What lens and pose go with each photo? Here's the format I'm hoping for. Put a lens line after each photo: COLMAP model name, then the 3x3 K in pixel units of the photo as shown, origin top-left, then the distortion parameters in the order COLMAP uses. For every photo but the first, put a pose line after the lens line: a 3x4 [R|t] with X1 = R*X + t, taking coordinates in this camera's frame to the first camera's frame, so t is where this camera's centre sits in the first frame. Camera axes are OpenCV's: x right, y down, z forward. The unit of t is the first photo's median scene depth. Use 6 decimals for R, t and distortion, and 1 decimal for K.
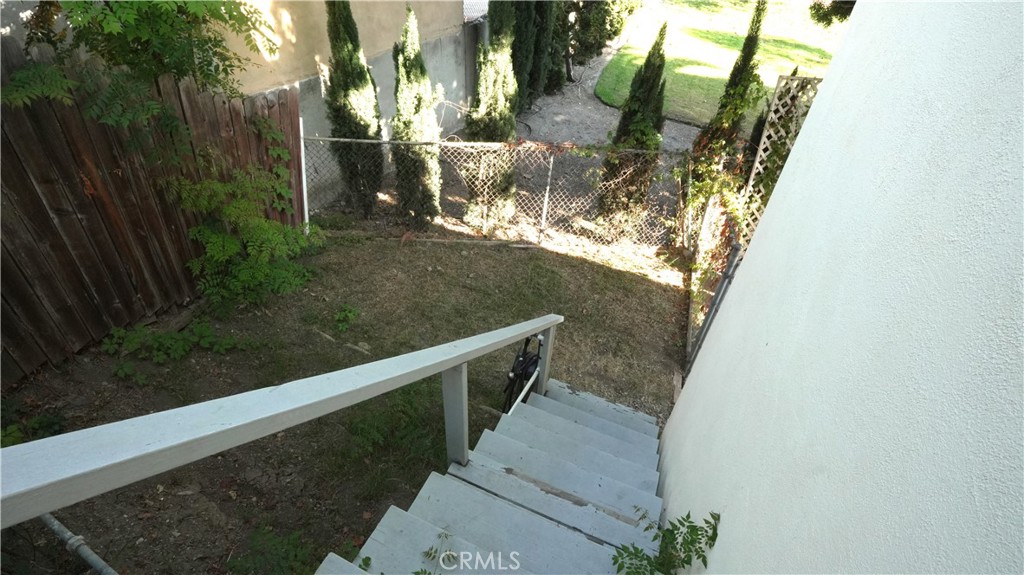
lens RADIAL K [[452.8, 0, 512.6], [0, 452.8, 289.5], [0, 0, 1]] dist [-0.069450, 0.016150]
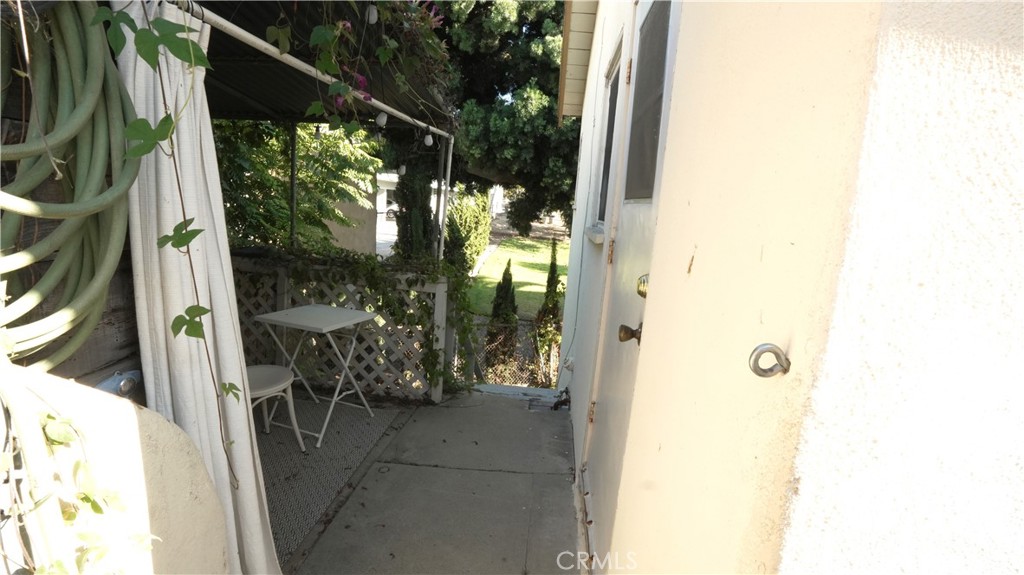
lens RADIAL K [[452.8, 0, 512.6], [0, 452.8, 289.5], [0, 0, 1]] dist [-0.069450, 0.016150]
pose [[0.949489, -0.043421, 0.310782, -0.210649], [0.183252, 0.880687, -0.436816, 0.307606], [-0.254735, 0.471704, 0.844160, -0.496533]]
